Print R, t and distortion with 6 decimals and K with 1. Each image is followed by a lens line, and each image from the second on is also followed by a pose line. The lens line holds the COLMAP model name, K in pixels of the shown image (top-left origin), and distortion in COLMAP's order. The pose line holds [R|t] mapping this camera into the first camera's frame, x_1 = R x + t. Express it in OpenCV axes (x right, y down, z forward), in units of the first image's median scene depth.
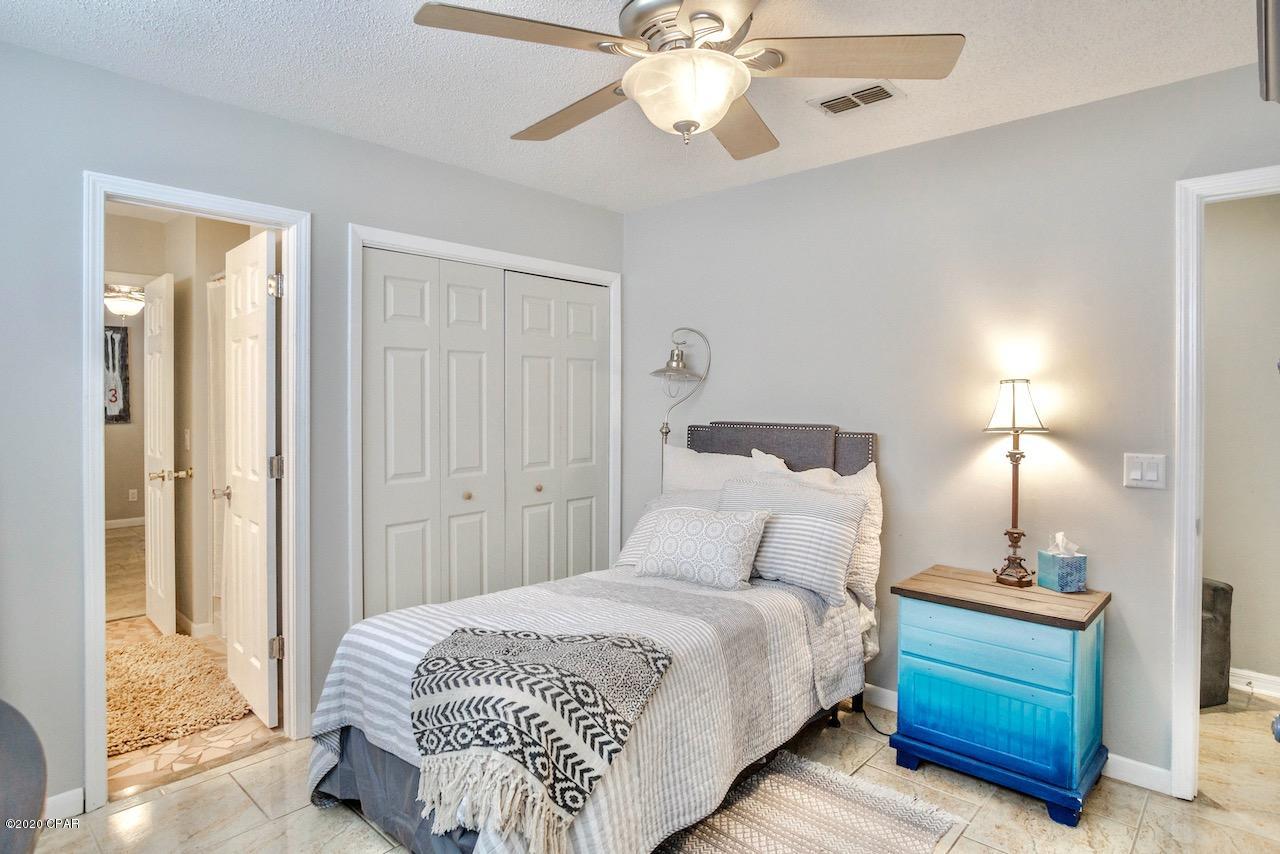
lens RADIAL K [[693.1, 0, 644.3], [0, 693.1, 406.9], [0, 0, 1]] dist [-0.021112, -0.000298]
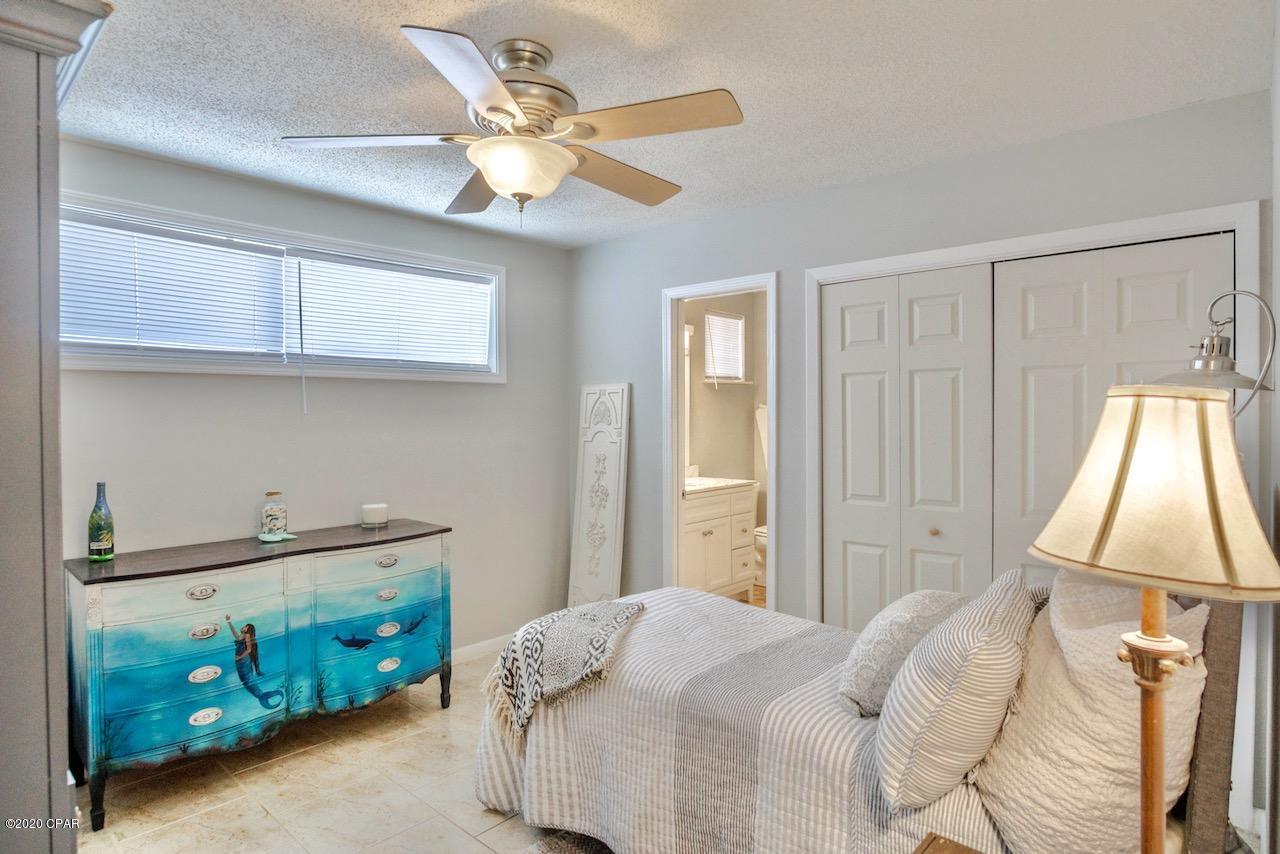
lens RADIAL K [[726.3, 0, 641.2], [0, 726.3, 418.5], [0, 0, 1]] dist [-0.020497, 0.000190]
pose [[-0.012827, 0.011640, -0.999850, 0.750096], [-0.008304, 0.999897, 0.011747, -0.027864], [0.999883, 0.008454, -0.012729, 0.702096]]
